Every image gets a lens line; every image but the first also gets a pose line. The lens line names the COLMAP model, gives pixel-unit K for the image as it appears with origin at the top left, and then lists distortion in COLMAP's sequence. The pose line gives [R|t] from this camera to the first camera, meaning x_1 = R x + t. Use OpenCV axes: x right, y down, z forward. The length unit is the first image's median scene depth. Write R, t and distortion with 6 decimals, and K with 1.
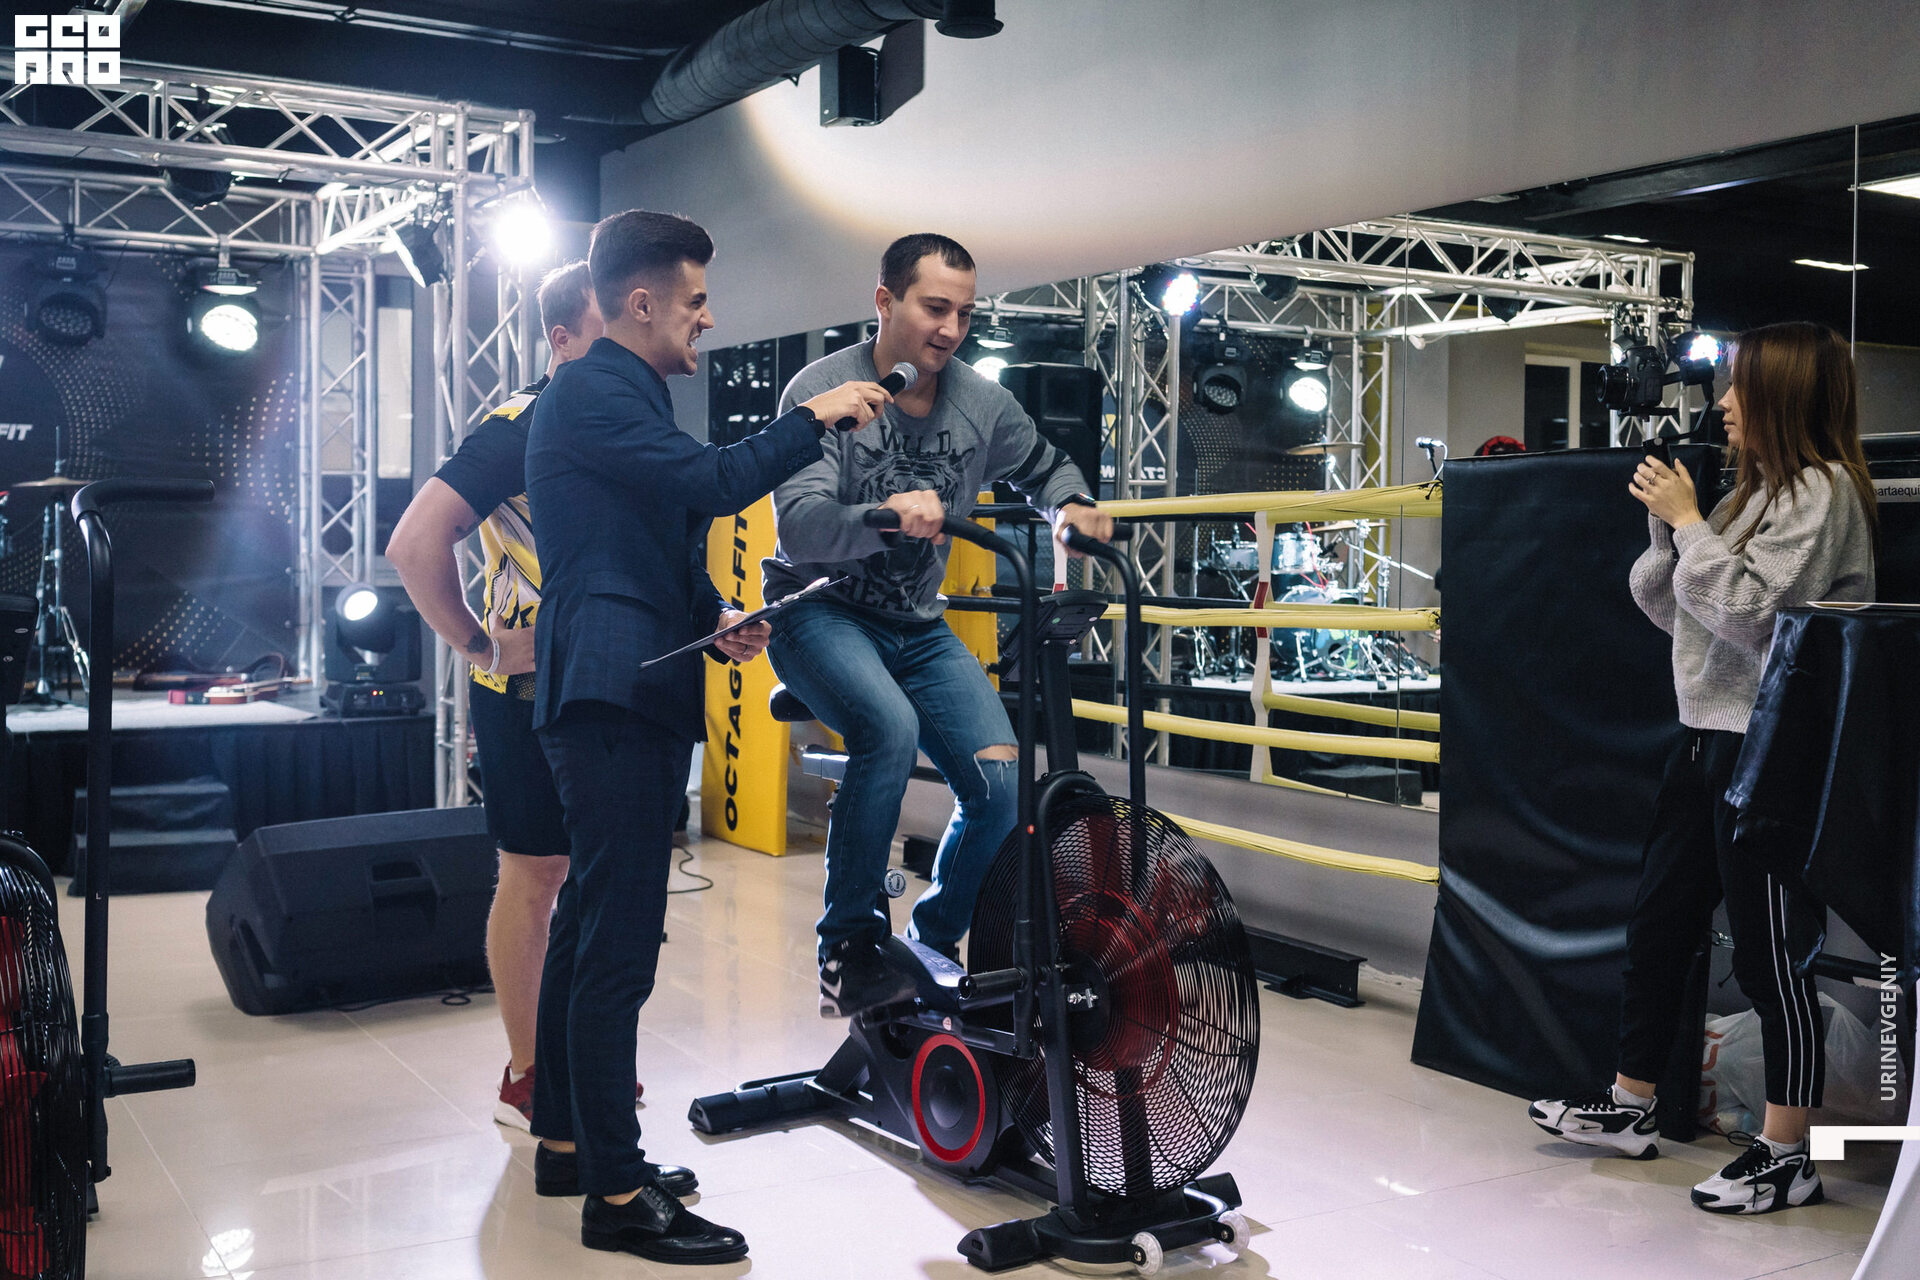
lens RADIAL K [[2065.3, 0, 965.6], [0, 2065.3, 632.8], [0, 0, 1]] dist [0.064593, -0.250726]
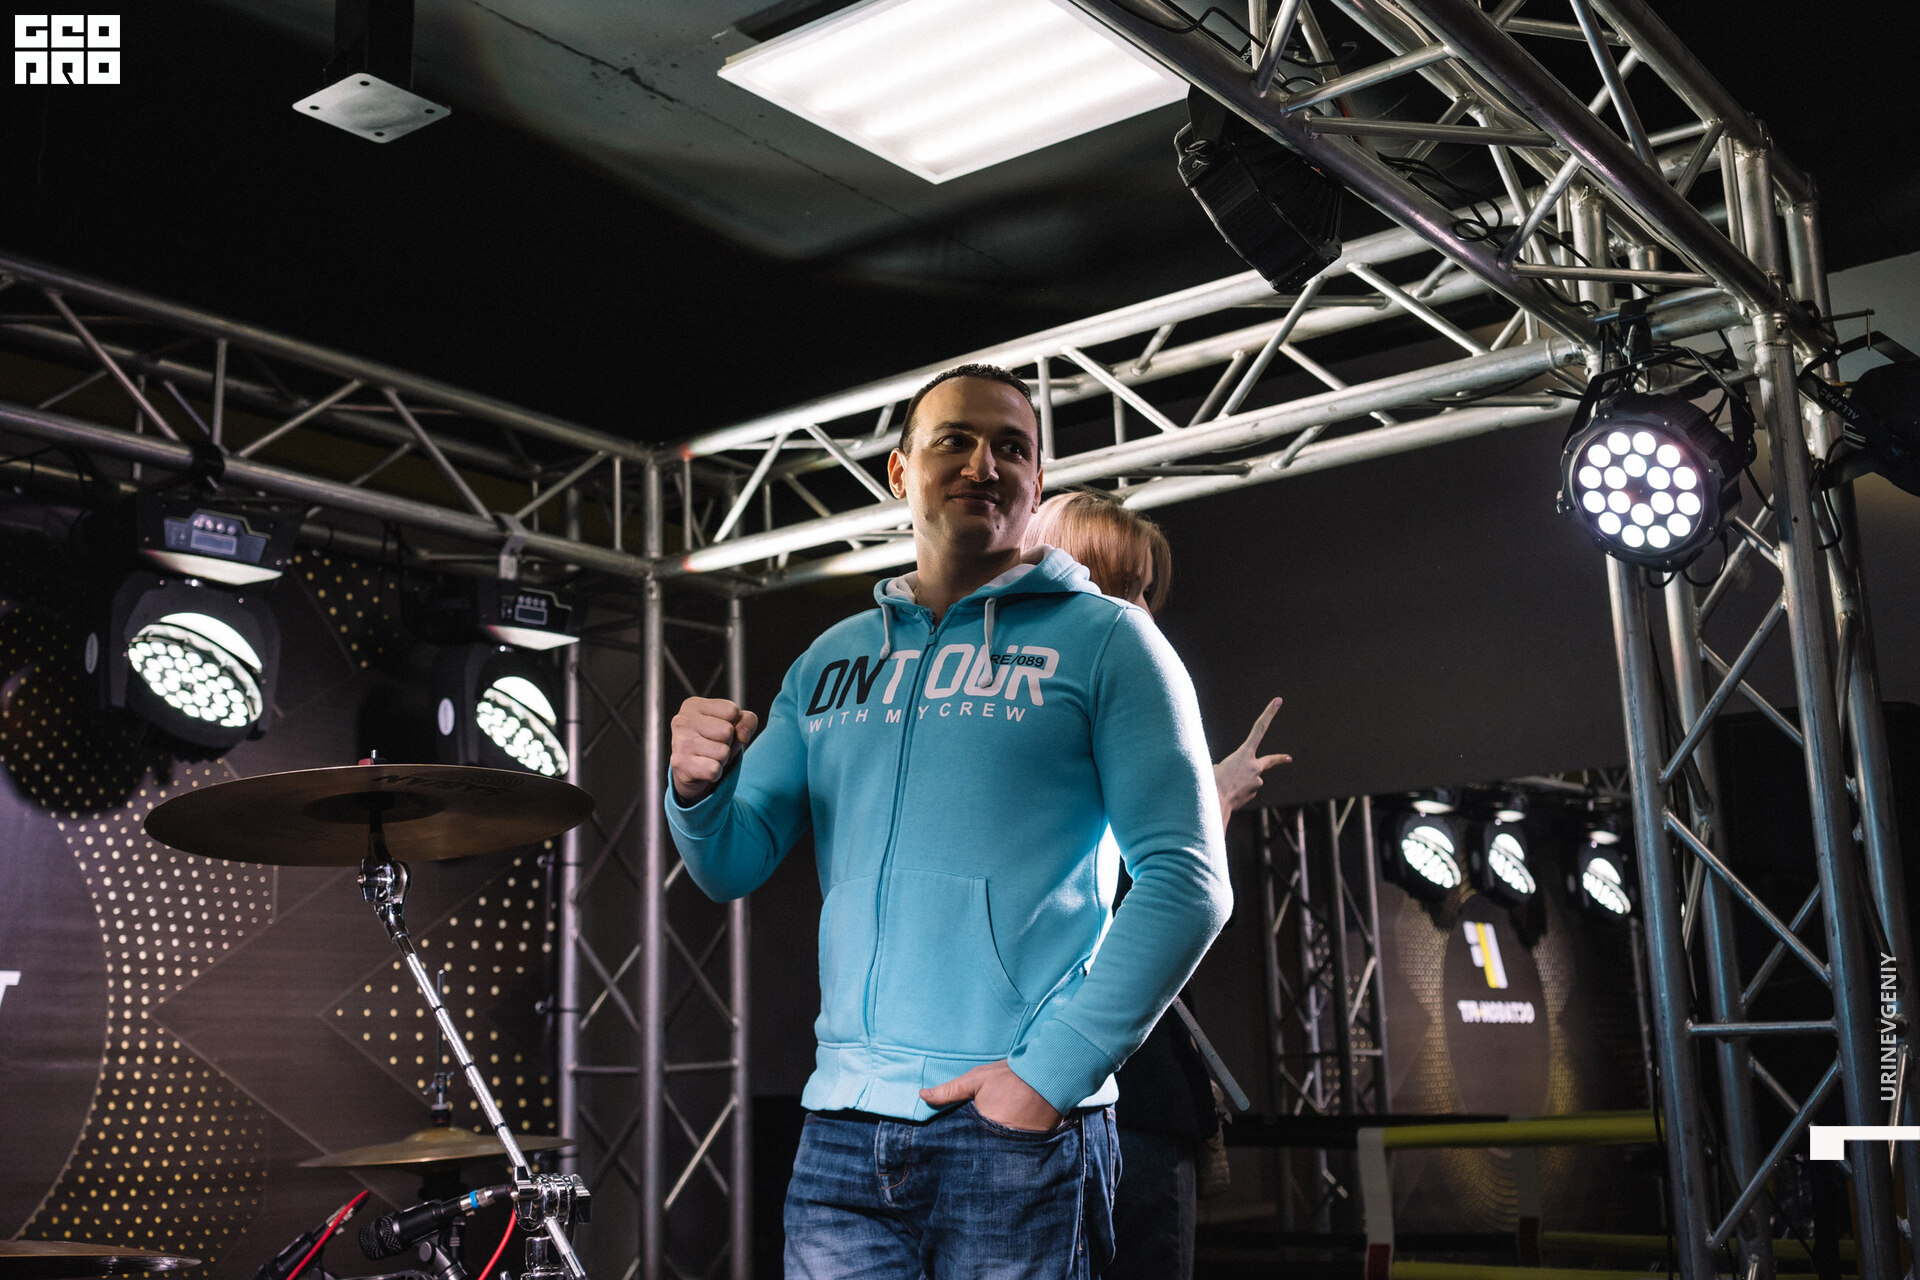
lens RADIAL K [[1971.6, 0, 960.0], [0, 1971.6, 640.0], [0, 0, 1]] dist [0.020882, -0.198013]
pose [[0.925700, 0.038540, 0.376289, -0.447808], [0.056239, 0.969716, -0.237672, -0.068565], [-0.374054, 0.241175, 0.895499, 0.641816]]
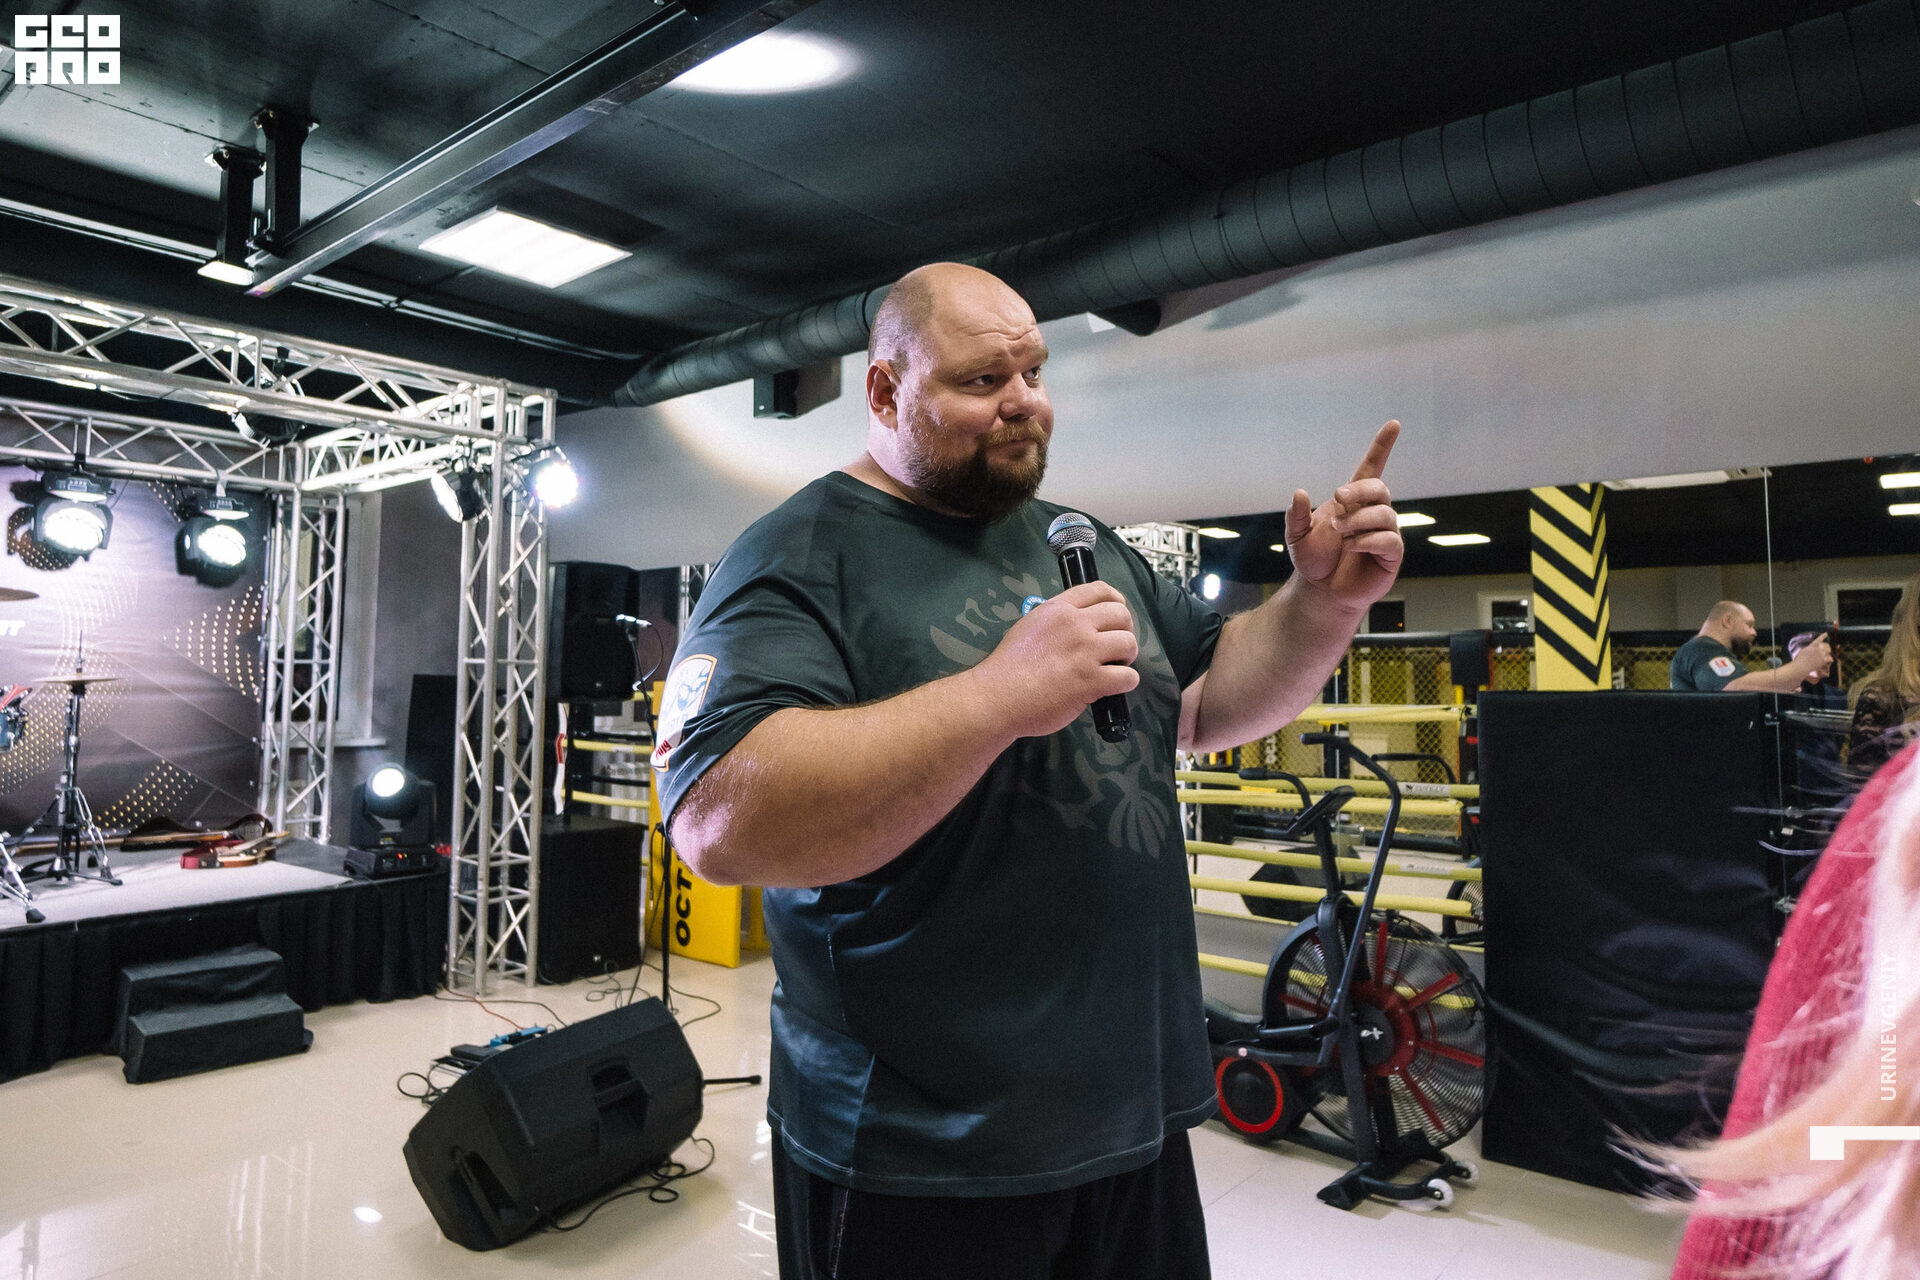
lens RADIAL K [[1188.3, 0, 953.6], [0, 1188.3, 588.5], [0, 0, 1]] dist [-0.002074, 0.003095]
pose [[0.942876, 0.021943, 0.332420, -0.190263], [0.016477, 0.993536, -0.112319, -0.037034], [-0.332735, 0.111380, 0.936420, 0.209725]]
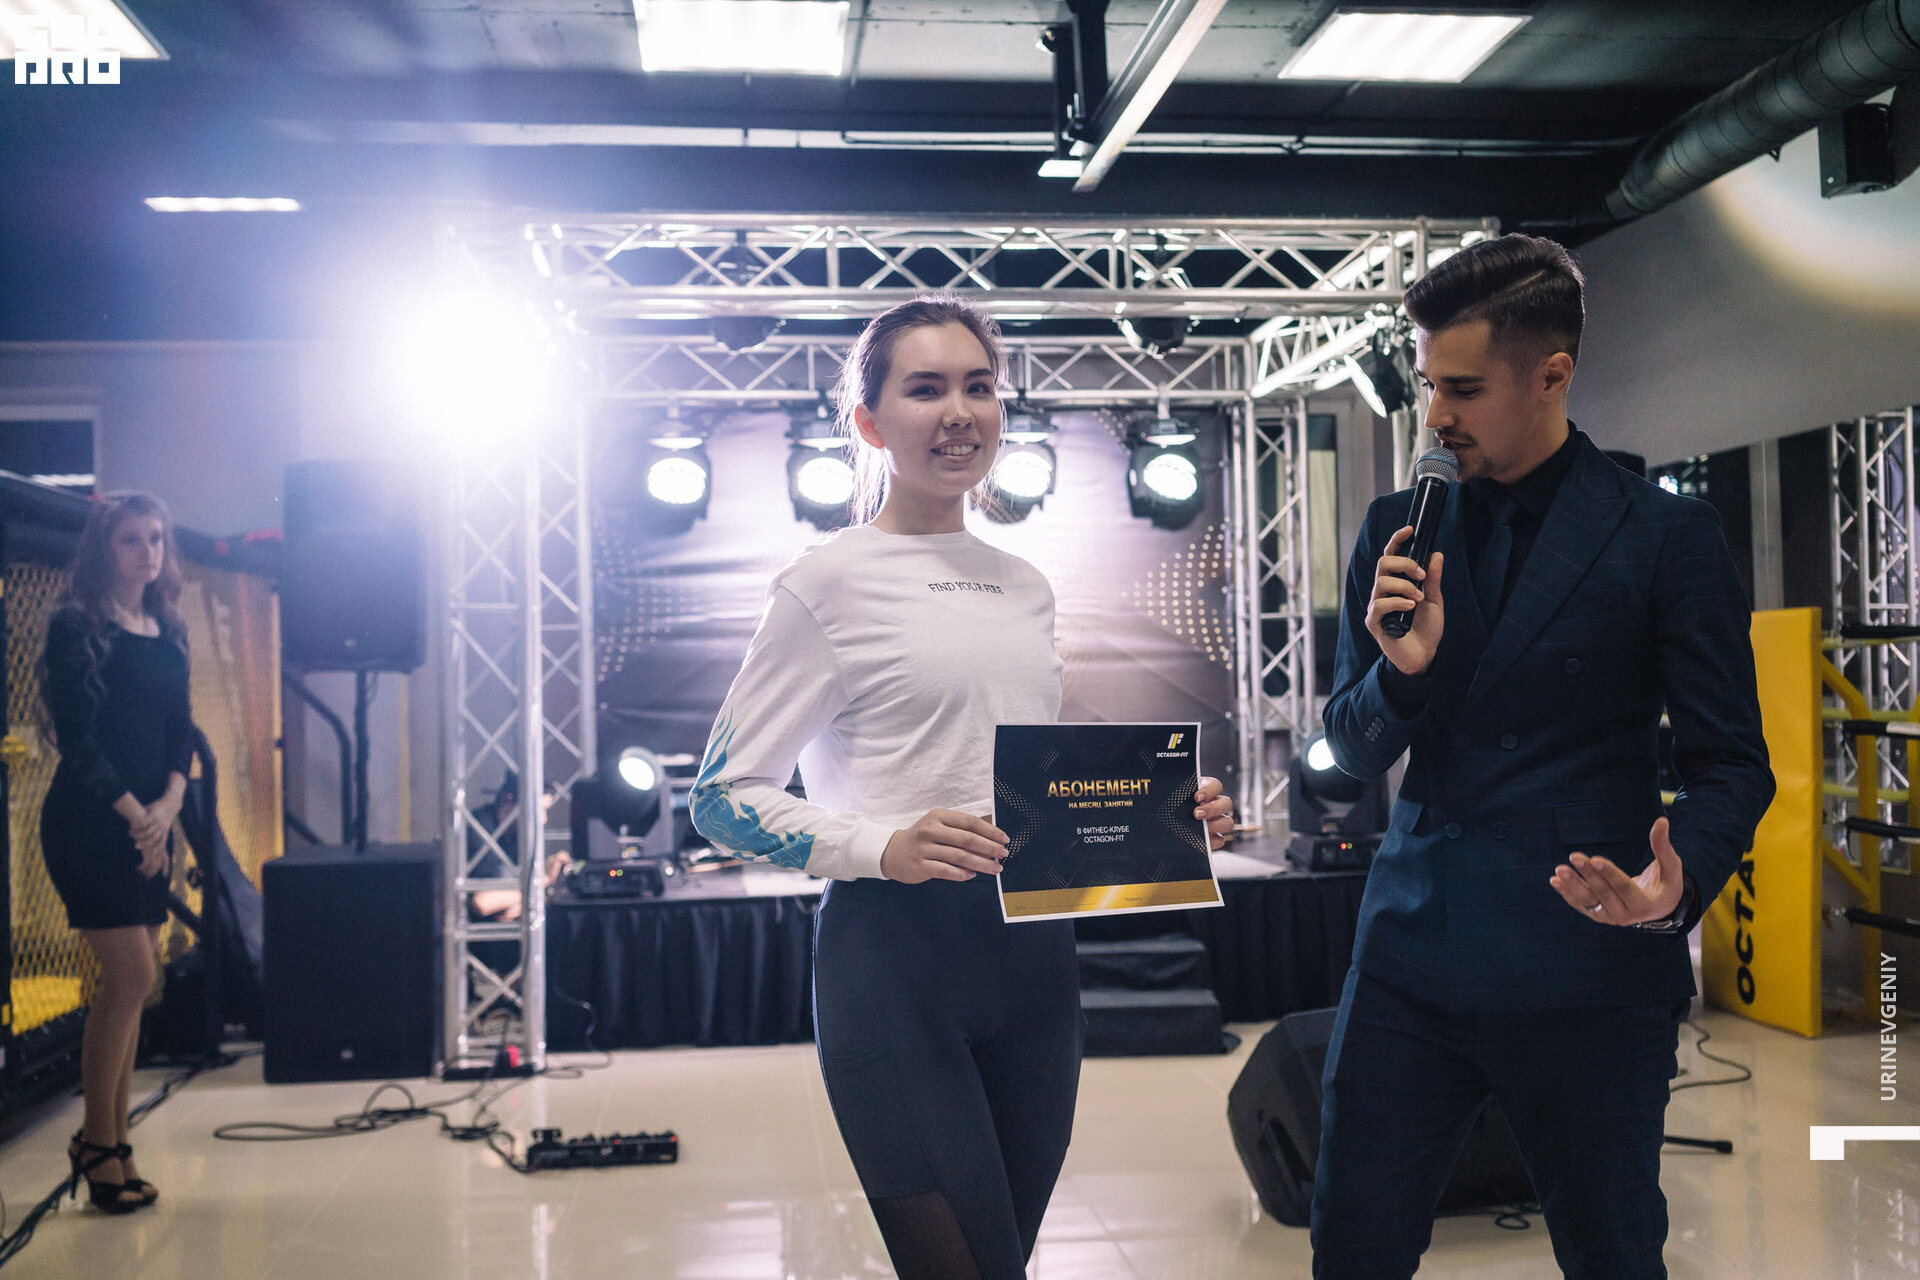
lens RADIAL K [[1979.1, 0, 960.0], [0, 1979.1, 640.0], [0, 0, 1]] dist [0.071323, -0.234477]
pose [[0.915761, -0.040131, -0.399713, -0.070233], [0.016158, 0.997872, -0.063167, -0.009235], [0.401398, 0.051387, 0.914461, 0.085628]]
